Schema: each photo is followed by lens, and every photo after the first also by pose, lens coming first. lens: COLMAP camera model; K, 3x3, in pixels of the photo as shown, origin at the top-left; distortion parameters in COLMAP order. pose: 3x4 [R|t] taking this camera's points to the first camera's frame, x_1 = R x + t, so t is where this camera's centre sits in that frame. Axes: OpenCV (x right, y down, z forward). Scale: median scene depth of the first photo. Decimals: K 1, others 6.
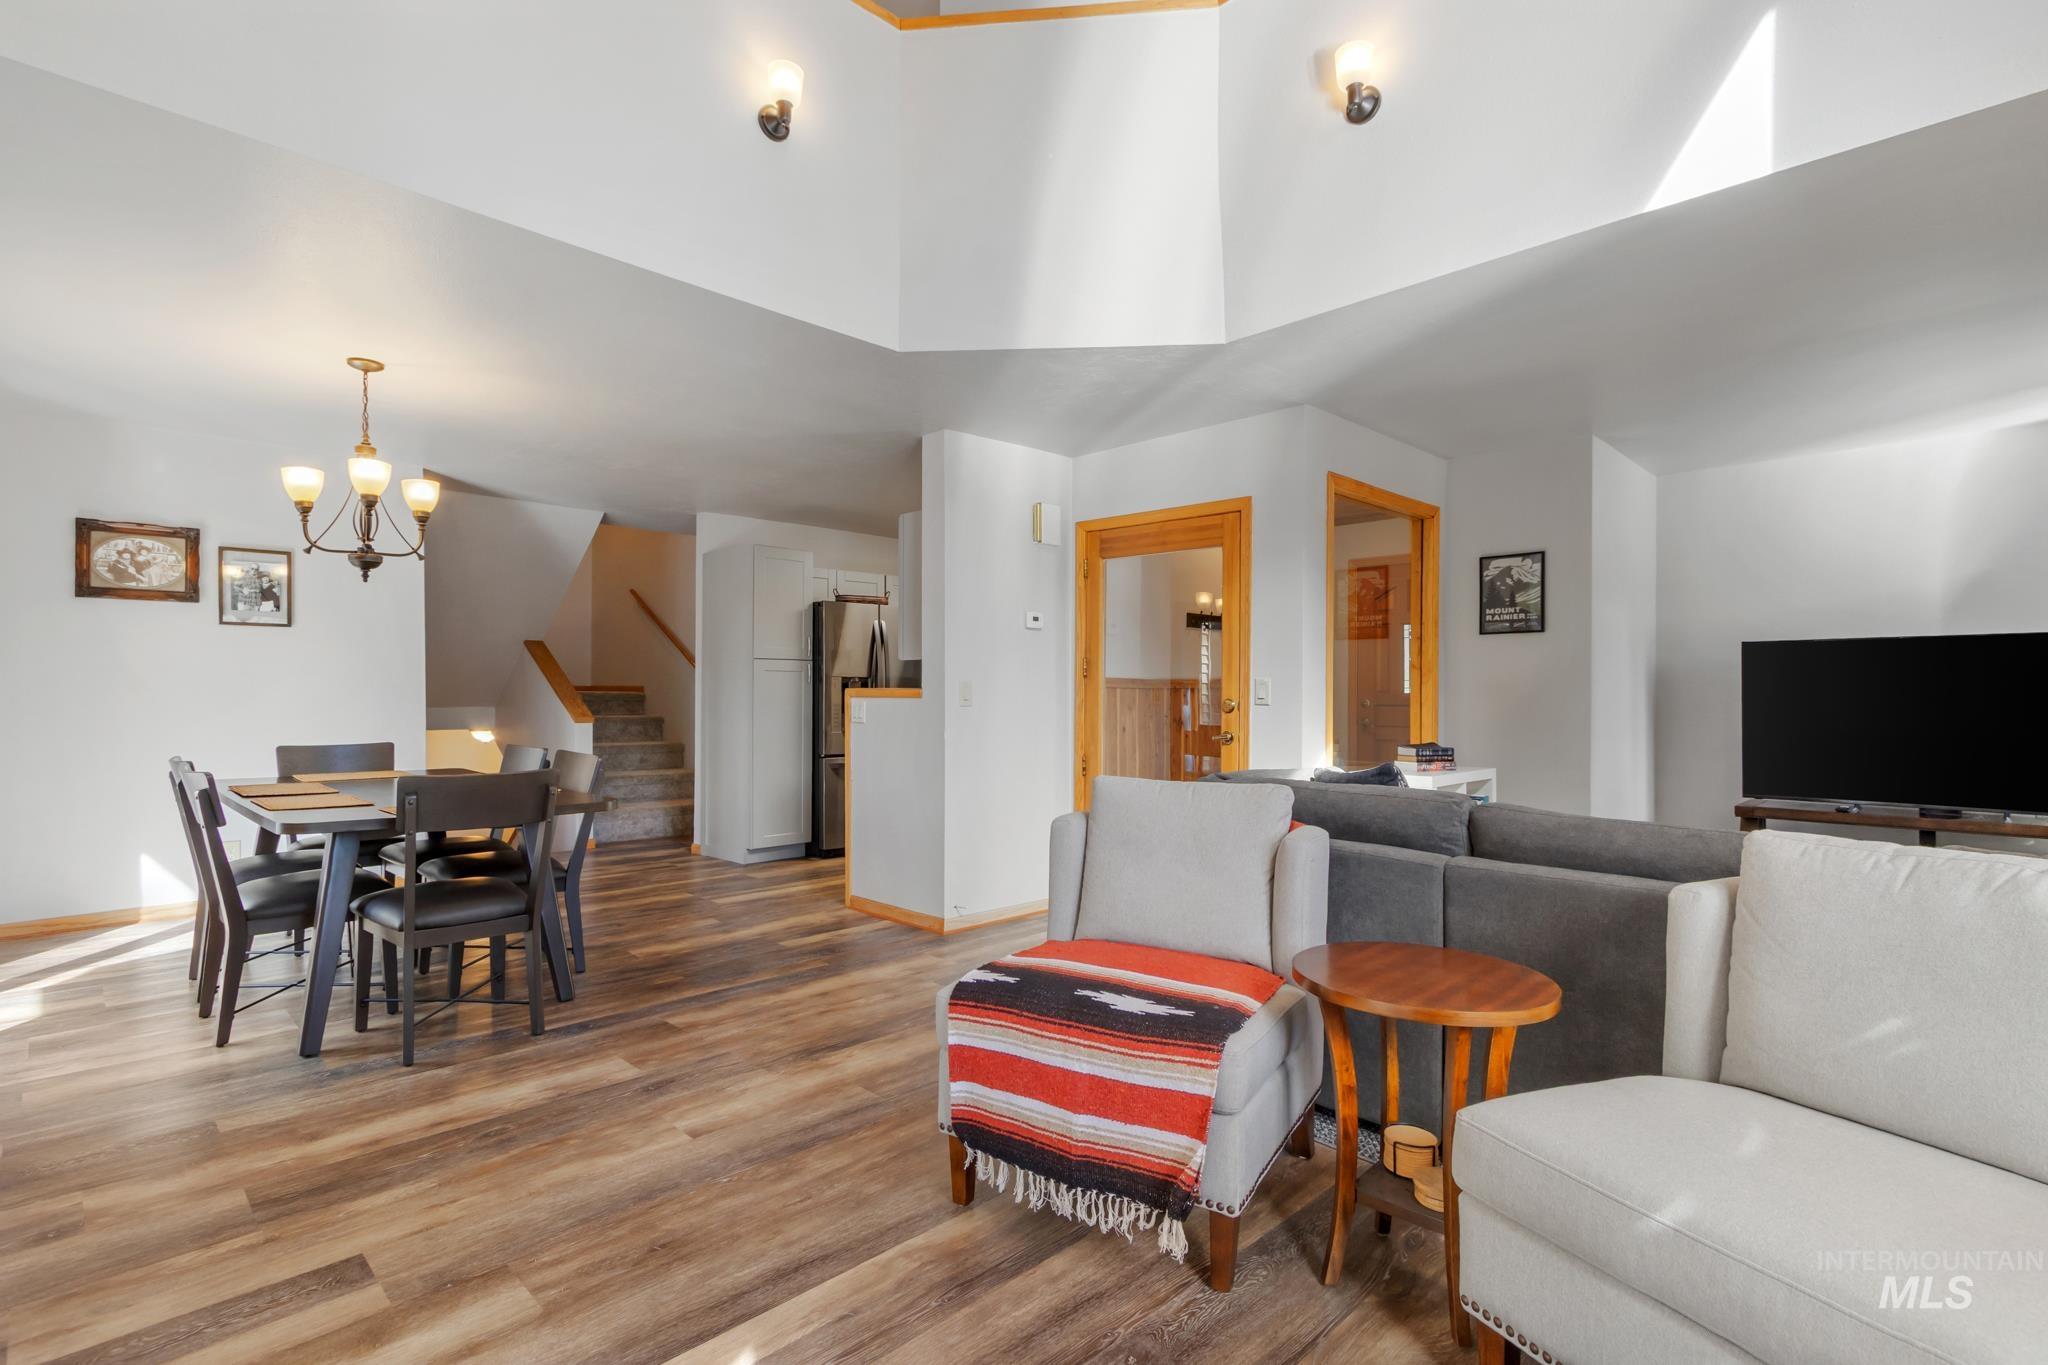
lens RADIAL K [[1005.1, 0, 1025.9], [0, 1005.1, 682.8], [0, 0, 1]] dist [0.003788, -0.000992]
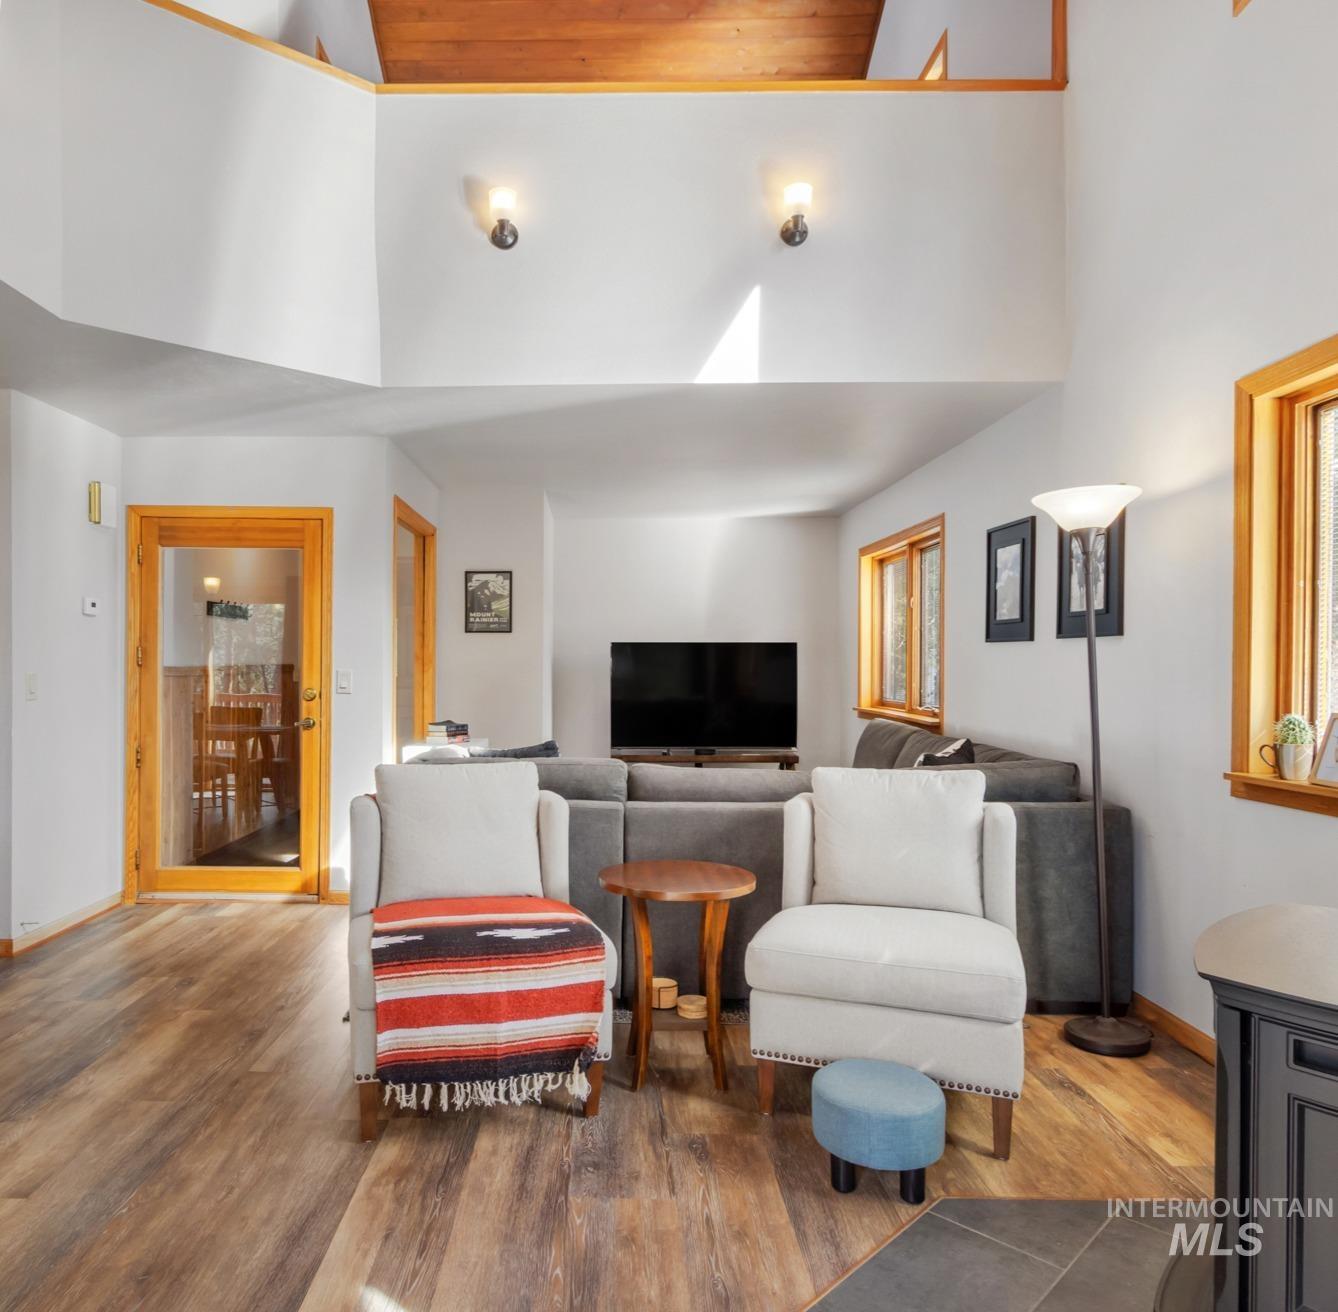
lens RADIAL K [[950.9, 0, 667.0], [0, 950.9, 663.5], [0, 0, 1]] dist [-0.001785, 0.006314]
pose [[0.684146, 0.005750, 0.729322, -0.587016], [-0.011742, 0.999926, 0.003131, -0.038609], [-0.729250, -0.010706, 0.684163, -0.000066]]
